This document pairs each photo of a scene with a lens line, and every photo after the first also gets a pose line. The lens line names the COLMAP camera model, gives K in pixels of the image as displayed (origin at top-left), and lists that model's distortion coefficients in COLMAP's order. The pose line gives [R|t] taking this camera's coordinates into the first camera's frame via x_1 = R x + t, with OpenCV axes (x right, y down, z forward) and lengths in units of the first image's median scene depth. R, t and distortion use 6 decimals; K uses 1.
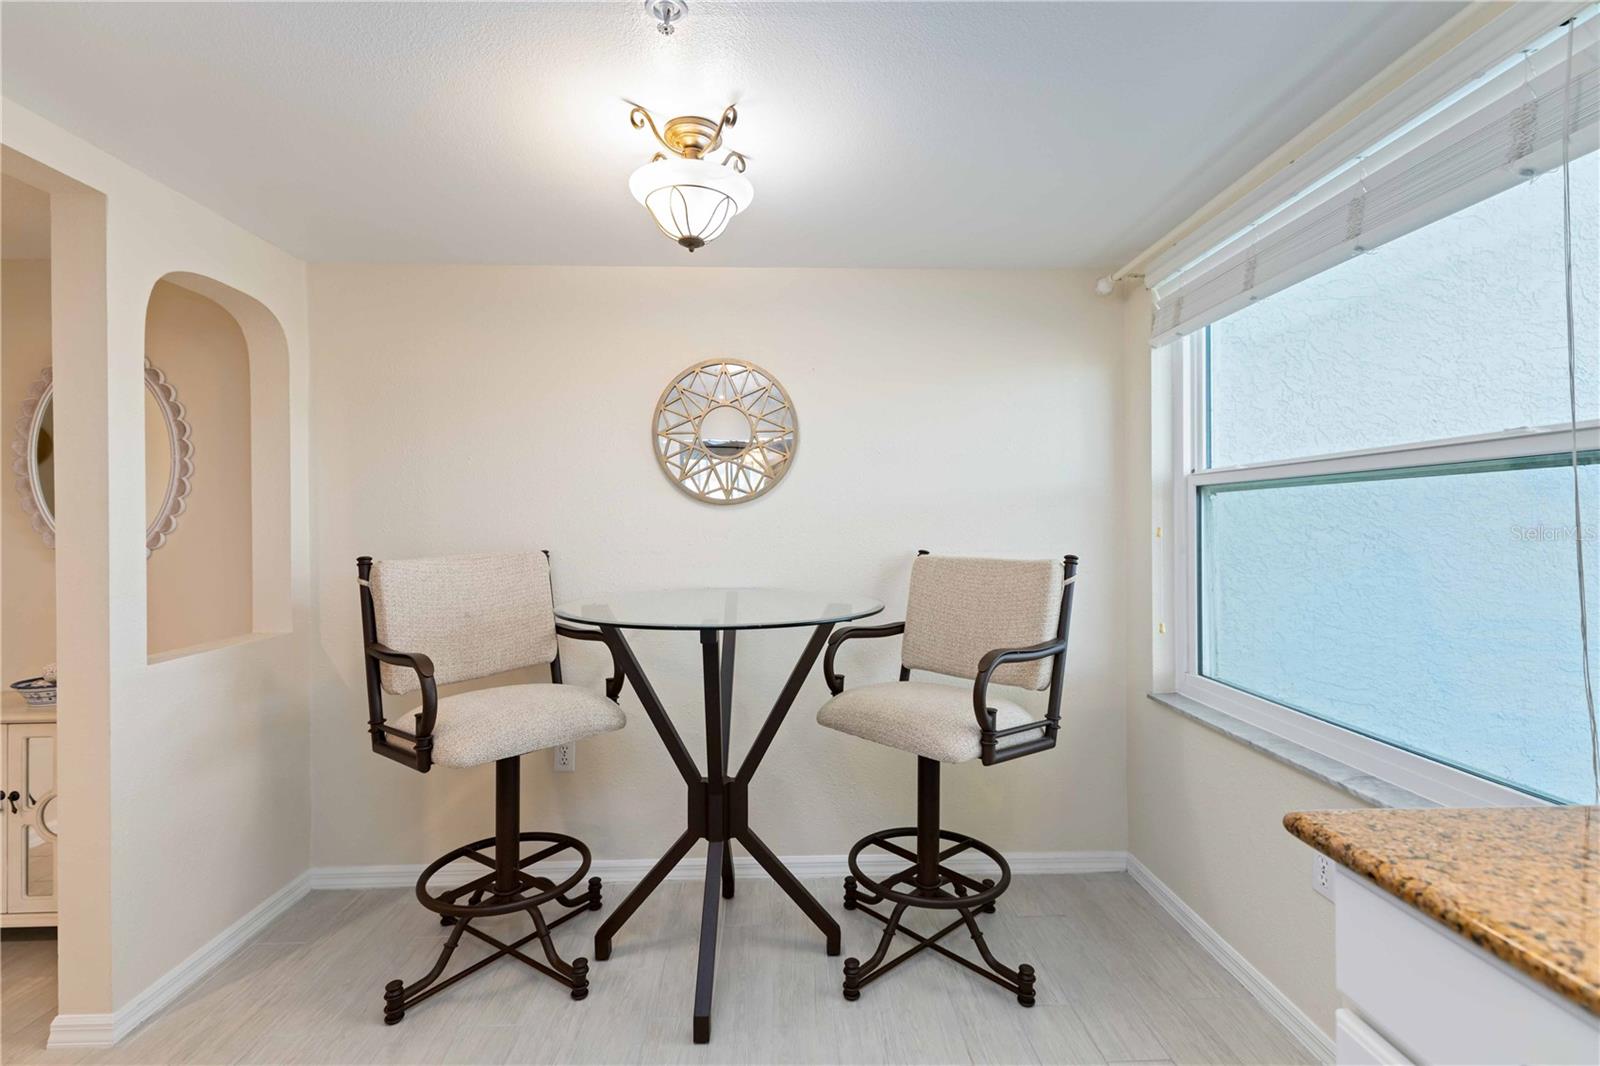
lens RADIAL K [[699.4, 0, 803.0], [0, 699.4, 529.4], [0, 0, 1]] dist [-0.002432, 0.000095]
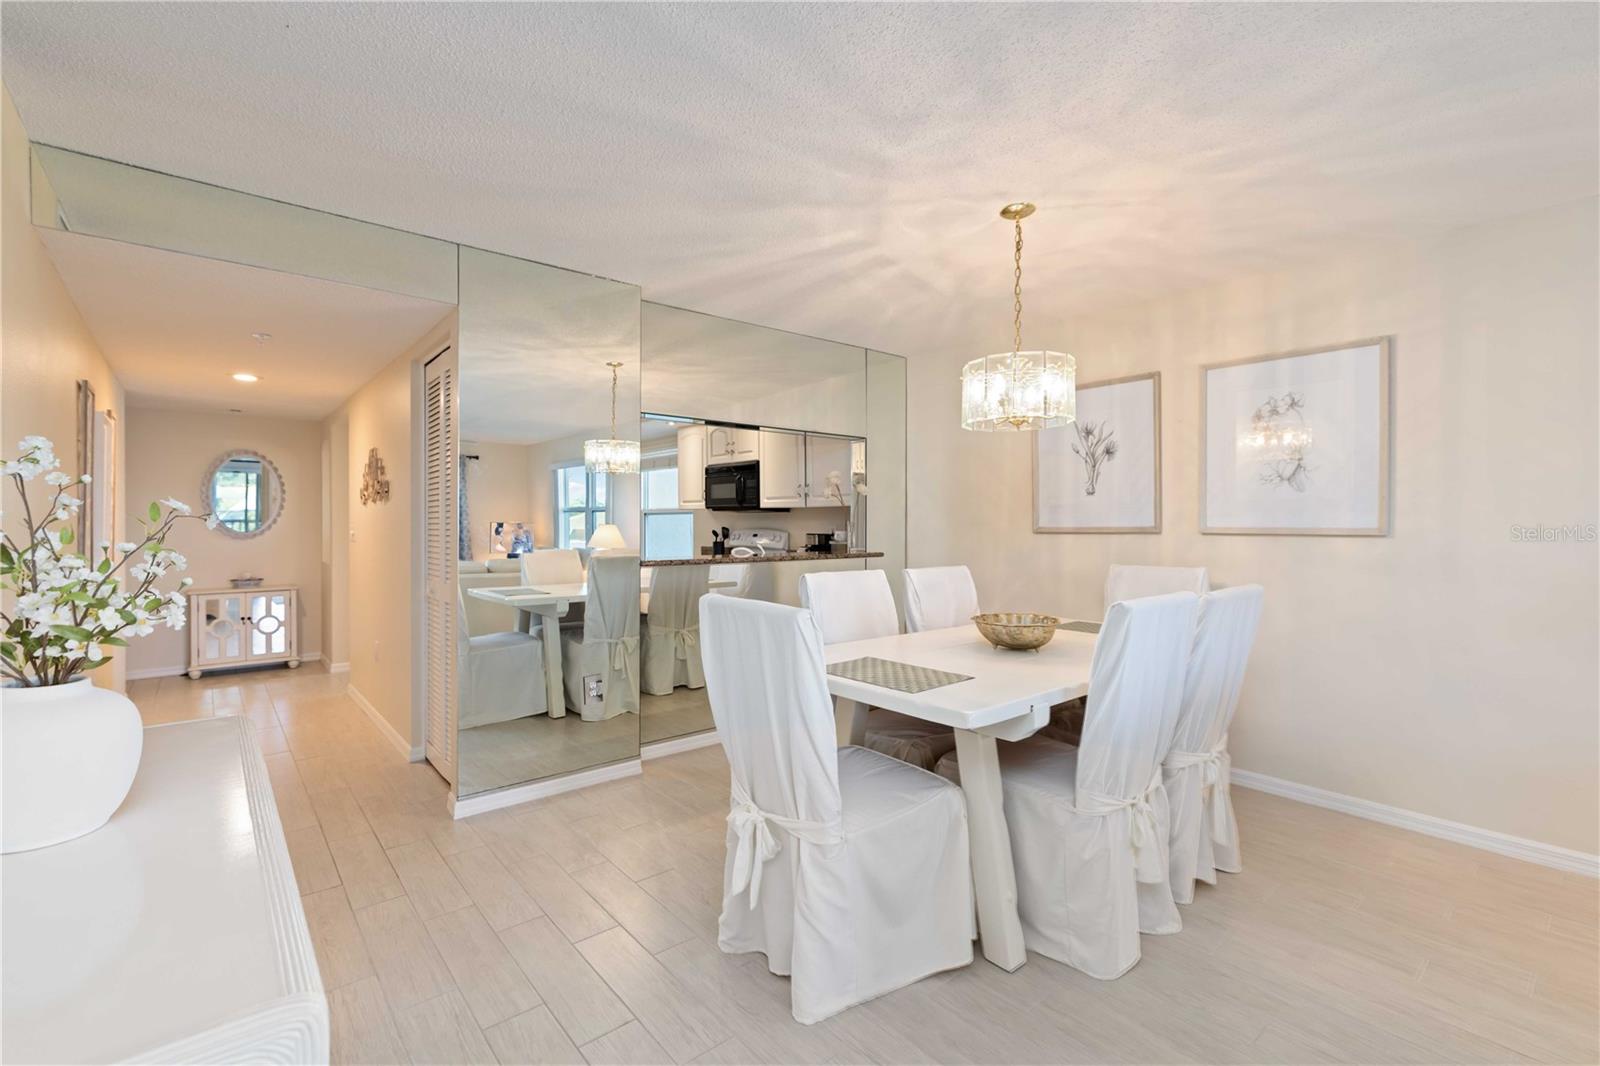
lens RADIAL K [[699.4, 0, 802.9], [0, 699.4, 527.6], [0, 0, 1]] dist [-0.002432, 0.000095]
pose [[0.786145, 0.002909, 0.618036, -1.033848], [-0.001754, 0.999995, -0.002475, 0.020858], [-0.618040, 0.000862, 0.786146, -2.361642]]
